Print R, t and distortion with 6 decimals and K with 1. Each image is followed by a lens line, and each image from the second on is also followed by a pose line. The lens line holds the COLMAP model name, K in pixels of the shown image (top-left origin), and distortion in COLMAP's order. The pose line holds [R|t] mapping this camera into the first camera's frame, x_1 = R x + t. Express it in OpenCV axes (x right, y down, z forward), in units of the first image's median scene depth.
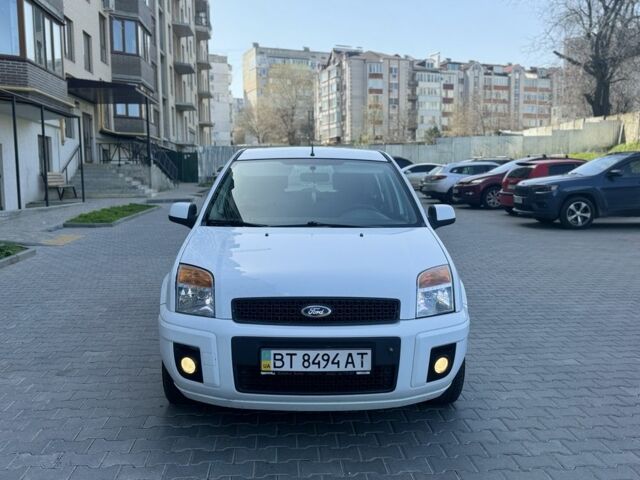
lens RADIAL K [[568.9, 0, 311.3], [0, 568.9, 240.0], [0, 0, 1]] dist [0.135998, -0.273988]
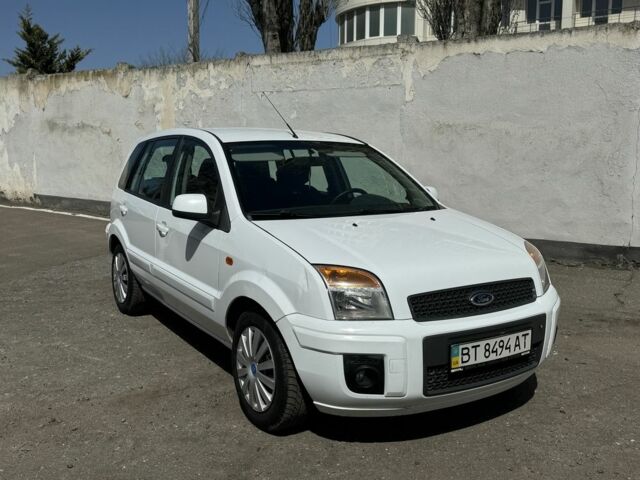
lens RADIAL K [[568.9, 0, 311.3], [0, 568.9, 240.0], [0, 0, 1]] dist [0.135998, -0.273988]
pose [[0.859377, -0.067438, 0.506877, -0.747324], [0.055960, 0.997715, 0.037864, -0.030030], [-0.508272, -0.004175, 0.861187, 0.308069]]
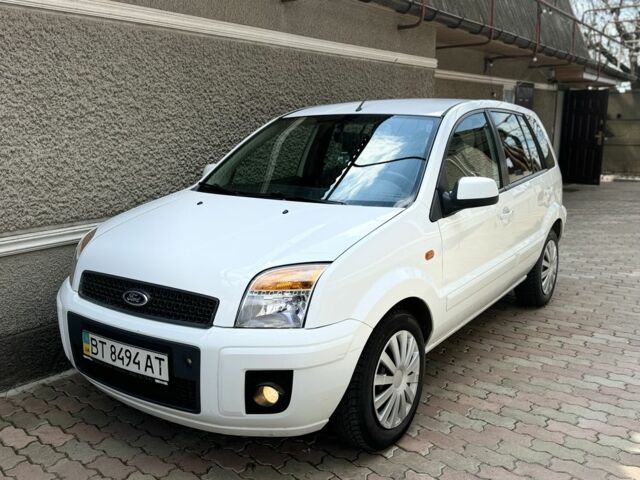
lens RADIAL K [[568.9, 0, 311.3], [0, 568.9, 240.0], [0, 0, 1]] dist [0.135998, -0.273988]
pose [[0.827263, 0.098455, -0.553120, 0.692321], [-0.058855, 0.994295, 0.088960, -0.050438], [0.558723, -0.041039, 0.828338, 0.457526]]
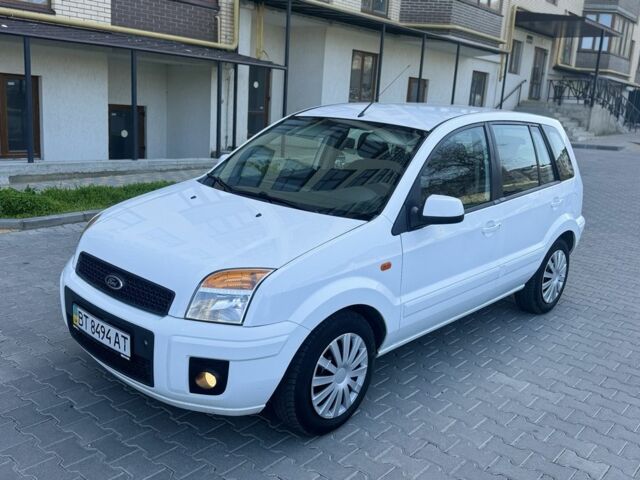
lens RADIAL K [[568.9, 0, 311.3], [0, 568.9, 240.0], [0, 0, 1]] dist [0.135998, -0.273988]
pose [[0.741806, 0.200441, -0.639959, 0.887103], [-0.132121, 0.979266, 0.153567, -0.142586], [0.657471, -0.029365, 0.752908, 0.493672]]
